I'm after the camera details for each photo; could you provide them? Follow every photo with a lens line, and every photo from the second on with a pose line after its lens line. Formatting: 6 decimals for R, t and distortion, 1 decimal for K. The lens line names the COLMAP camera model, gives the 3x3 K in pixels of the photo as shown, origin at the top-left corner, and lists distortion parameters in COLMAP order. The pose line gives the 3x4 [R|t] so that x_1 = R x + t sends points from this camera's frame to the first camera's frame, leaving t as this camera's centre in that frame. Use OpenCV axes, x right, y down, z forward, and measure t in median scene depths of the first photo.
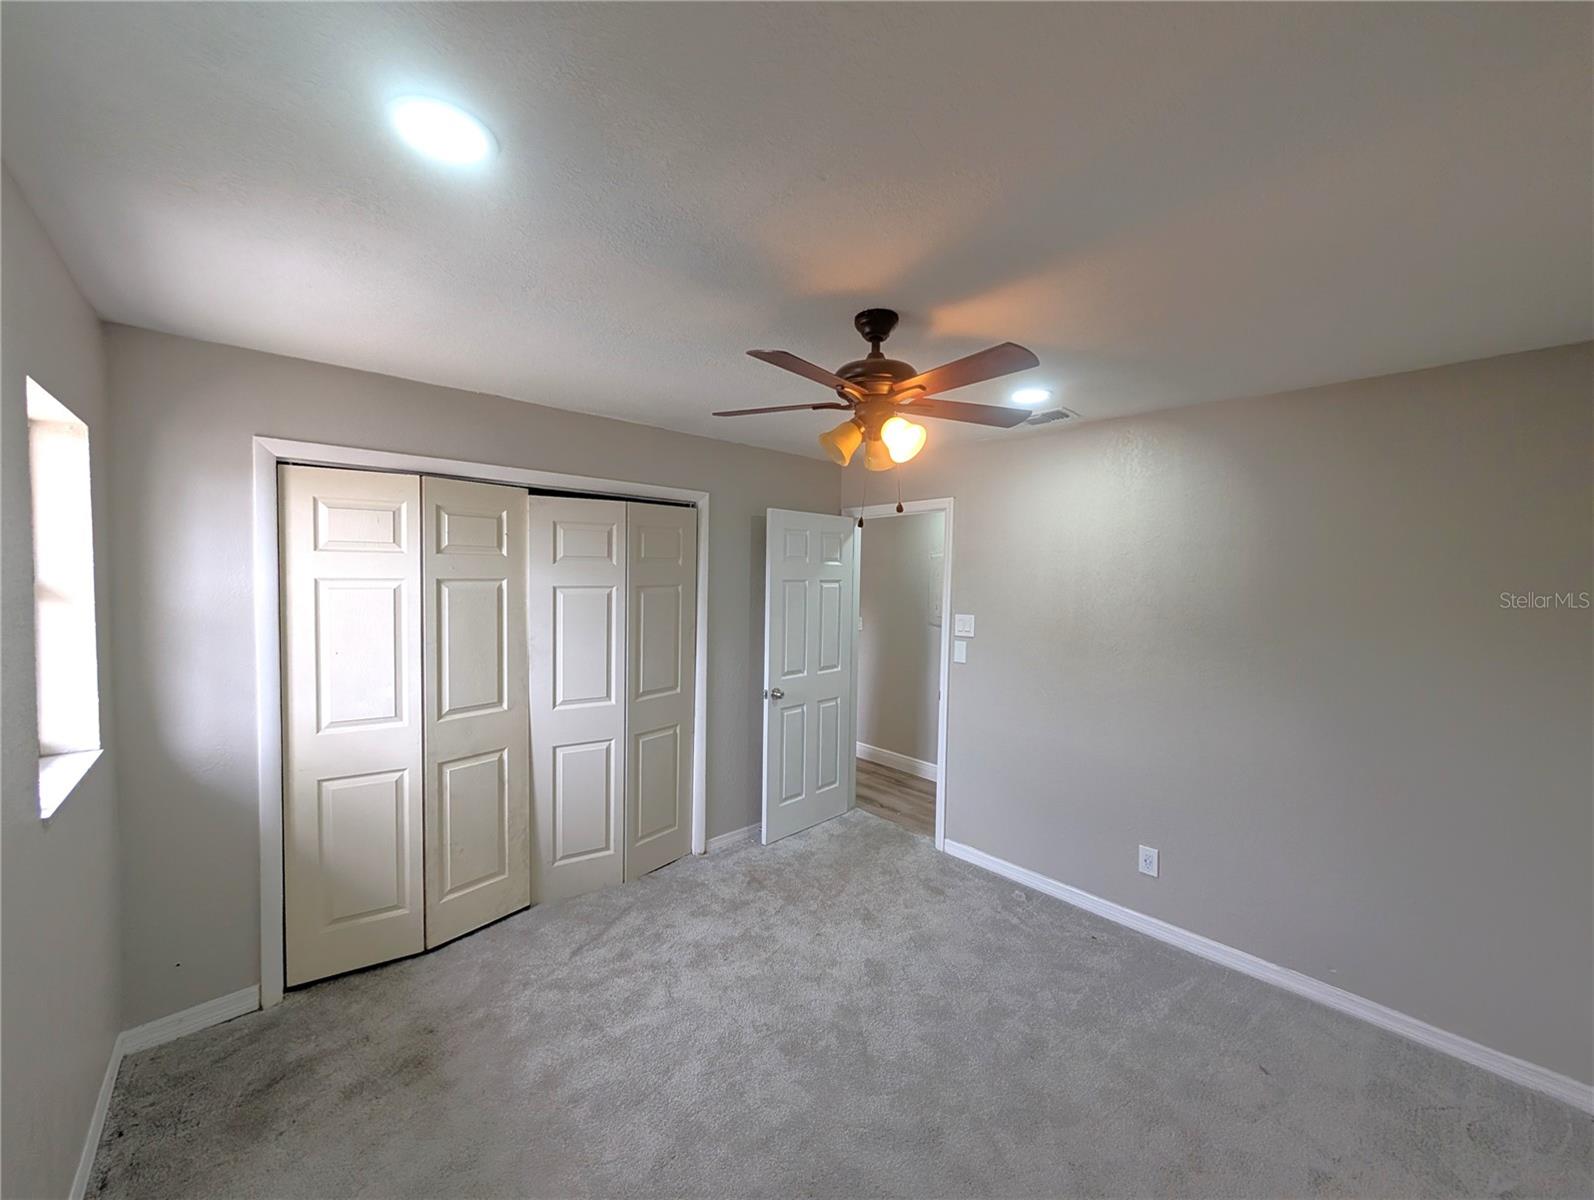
lens RADIAL K [[602.2, 0, 795.1], [0, 602.2, 594.4], [0, 0, 1]] dist [-0.000430, -0.000179]
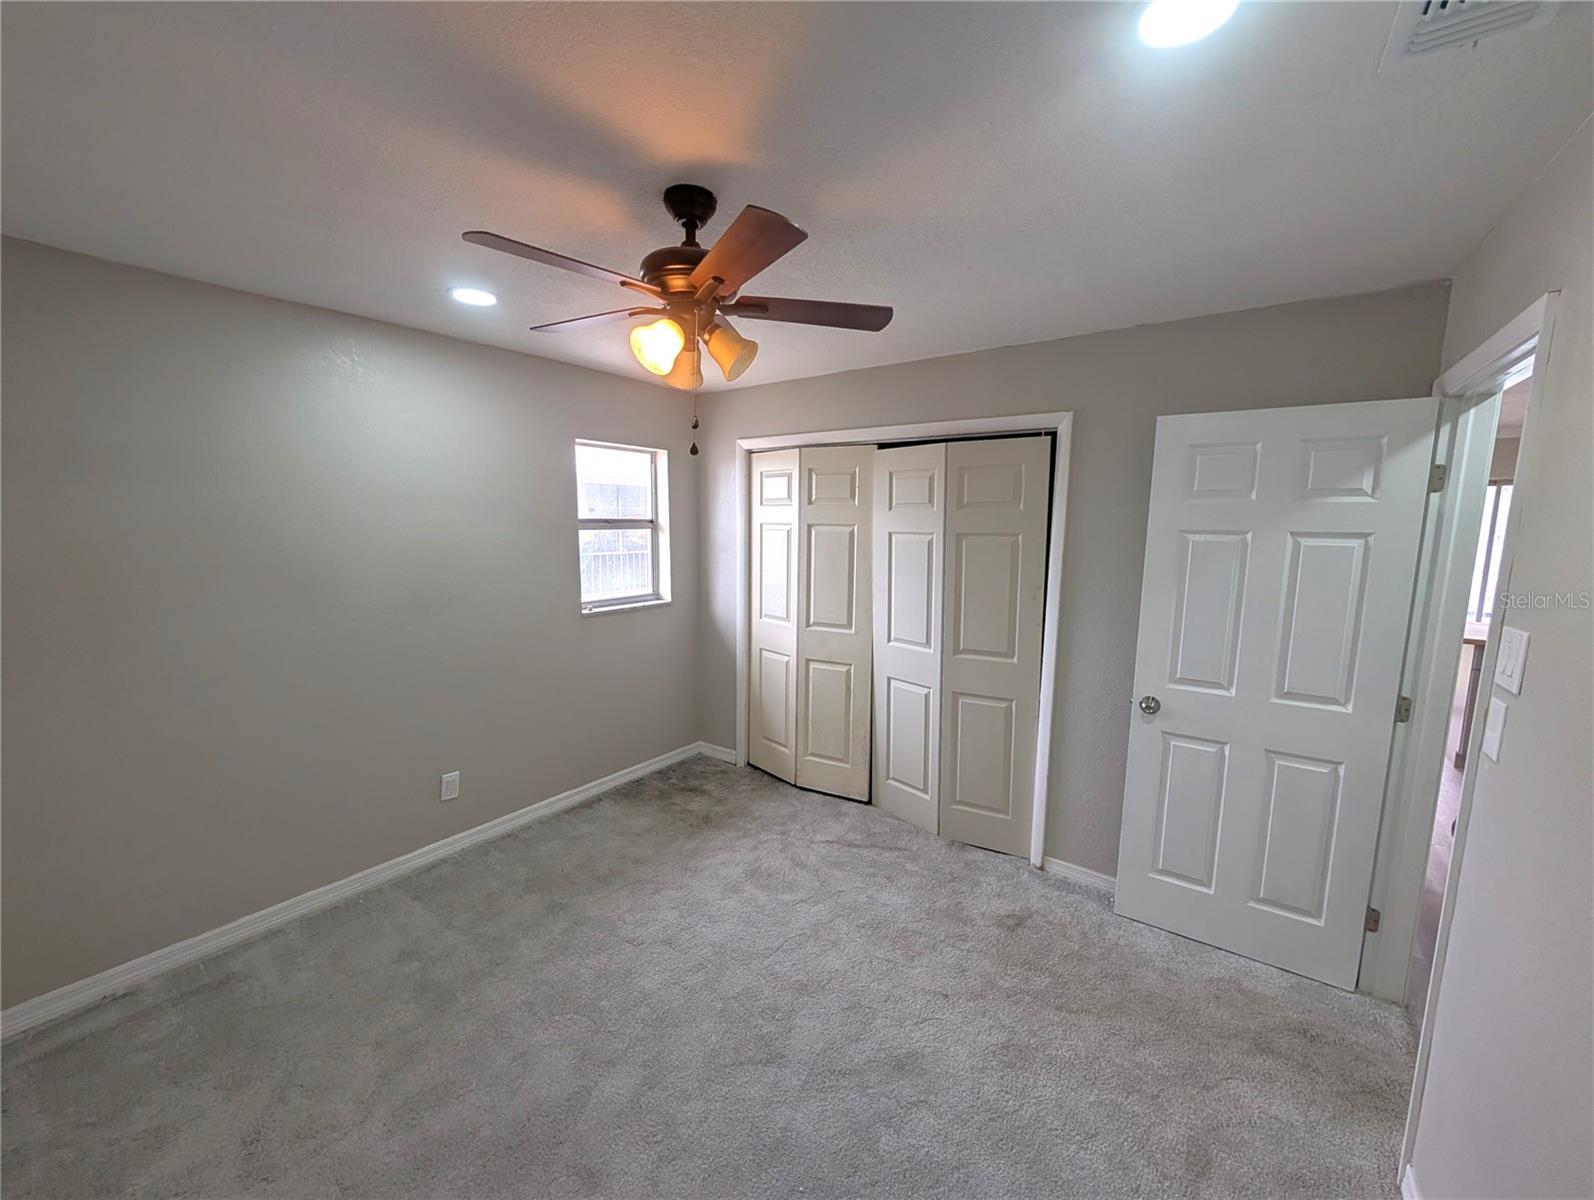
lens RADIAL K [[602.2, 0, 795.1], [0, 602.2, 594.4], [0, 0, 1]] dist [-0.000430, -0.000179]
pose [[0.202068, 0.109252, -0.973259, 0.665721], [-0.045858, 0.993724, 0.102029, -0.004195], [0.978297, 0.024015, 0.205809, 0.632942]]
